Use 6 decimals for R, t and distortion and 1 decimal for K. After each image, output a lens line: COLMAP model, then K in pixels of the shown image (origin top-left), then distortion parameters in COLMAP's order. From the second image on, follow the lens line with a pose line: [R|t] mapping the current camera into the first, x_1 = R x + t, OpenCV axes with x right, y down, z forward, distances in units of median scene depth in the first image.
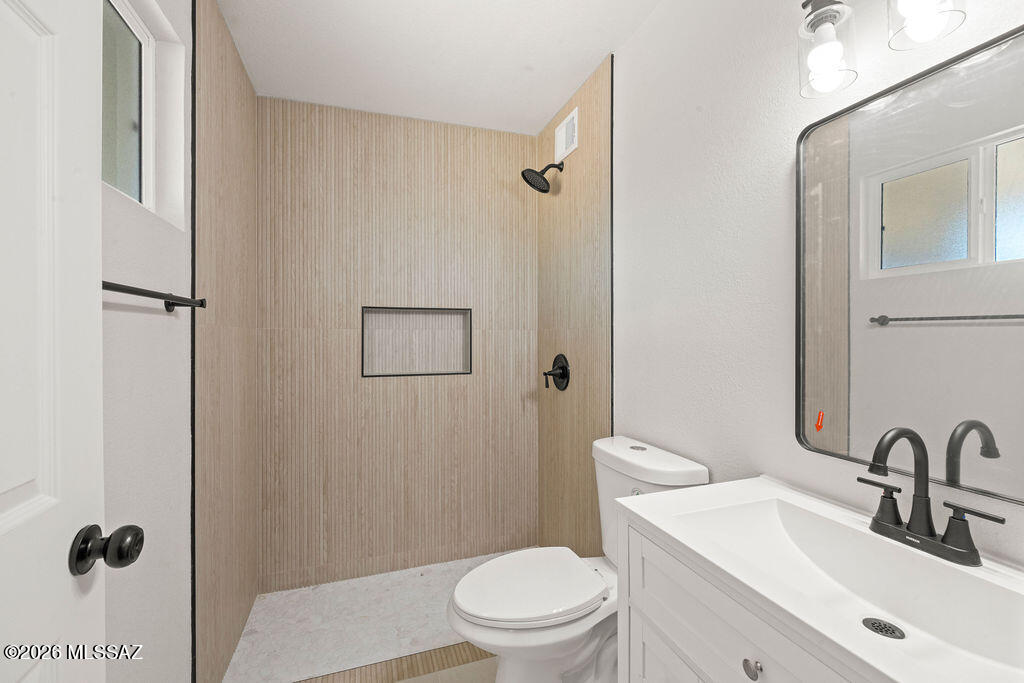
lens RADIAL K [[438.2, 0, 511.7], [0, 438.2, 331.1], [0, 0, 1]] dist [-0.000806, 0.000669]
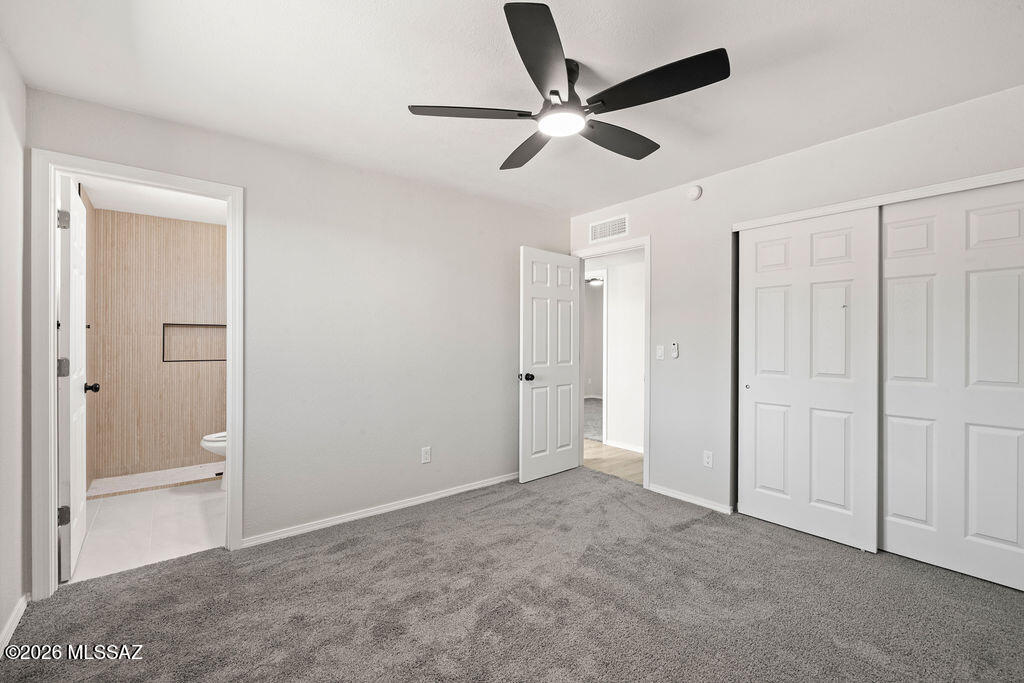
lens RADIAL K [[438.2, 0, 519.5], [0, 438.2, 336.6], [0, 0, 1]] dist [-0.000806, 0.000669]
pose [[0.926916, 0.006055, 0.375221, 0.350899], [-0.005582, 0.999982, -0.002347, -0.004752], [-0.375228, 0.000081, 0.926933, -1.253094]]
